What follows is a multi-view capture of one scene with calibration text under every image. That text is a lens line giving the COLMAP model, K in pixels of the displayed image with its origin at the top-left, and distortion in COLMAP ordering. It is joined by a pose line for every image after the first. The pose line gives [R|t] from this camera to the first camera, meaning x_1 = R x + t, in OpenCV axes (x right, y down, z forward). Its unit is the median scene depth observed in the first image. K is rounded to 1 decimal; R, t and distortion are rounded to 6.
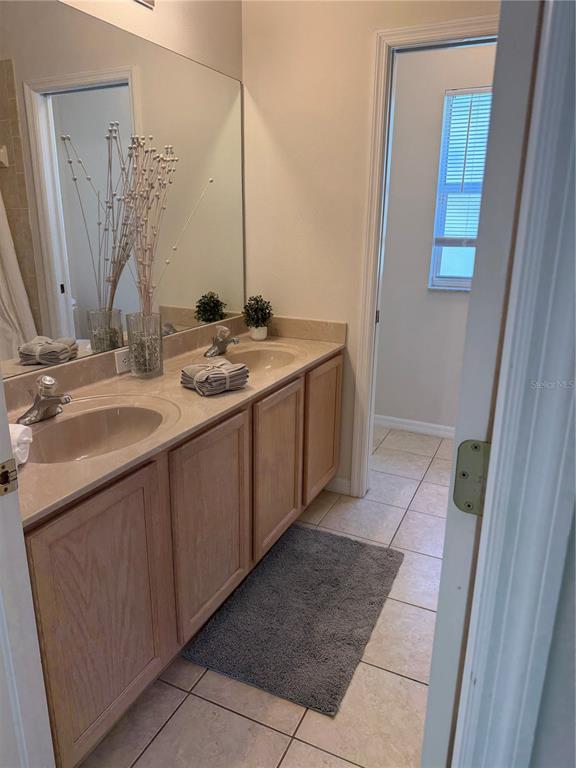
lens RADIAL K [[544.7, 0, 288.1], [0, 544.7, 377.8], [0, 0, 1]] dist [0.022456, -0.071313]
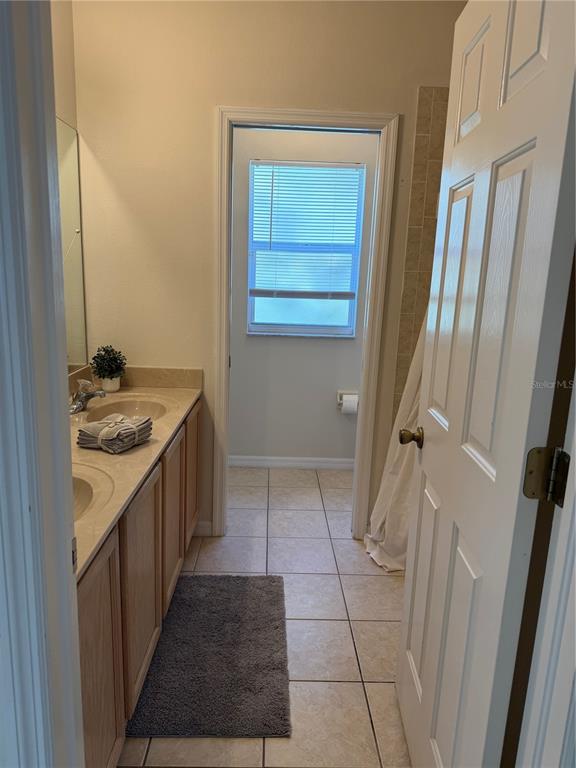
lens RADIAL K [[544.7, 0, 291.7], [0, 544.7, 382.3], [0, 0, 1]] dist [0.022456, -0.071313]
pose [[0.877725, -0.064056, 0.474864, -0.264346], [0.095050, 0.994606, -0.041522, -0.017868], [-0.469643, 0.081581, 0.879079, 0.000182]]
